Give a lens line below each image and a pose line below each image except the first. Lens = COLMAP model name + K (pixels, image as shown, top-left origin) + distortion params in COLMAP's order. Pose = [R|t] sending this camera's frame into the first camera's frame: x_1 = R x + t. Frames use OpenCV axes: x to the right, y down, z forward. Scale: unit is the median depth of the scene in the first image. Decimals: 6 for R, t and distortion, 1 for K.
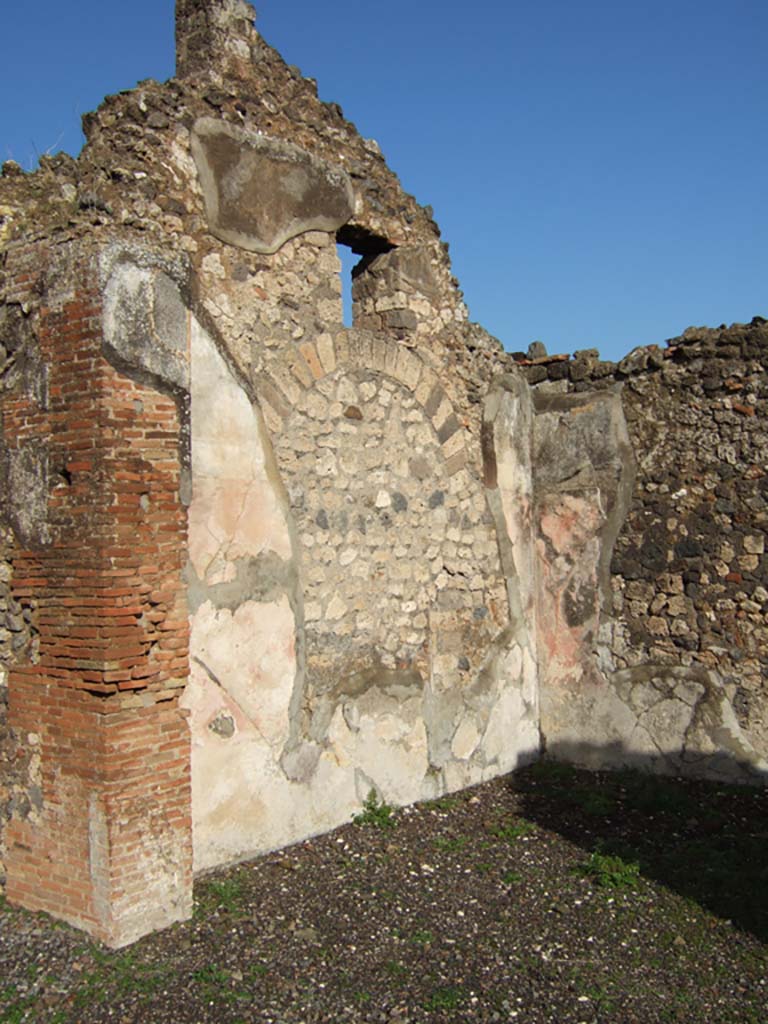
lens RADIAL K [[1061.9, 0, 381.5], [0, 1061.9, 509.2], [0, 0, 1]] dist [-0.060979, 0.000000]
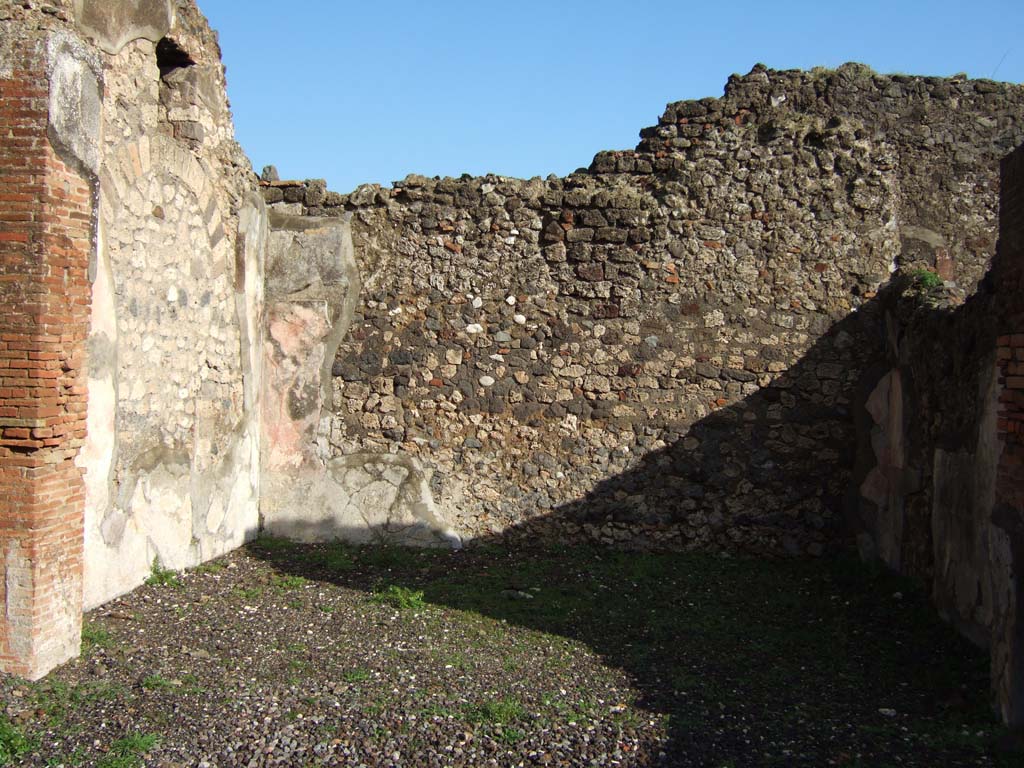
lens RADIAL K [[1061.9, 0, 515.1], [0, 1061.9, 386.1], [0, 0, 1]] dist [-0.060979, 0.000000]
pose [[0.844773, 0.044332, 0.533286, -0.265839], [-0.070558, 0.997089, 0.028881, 0.028027], [-0.530453, -0.062026, 0.845442, -0.108419]]
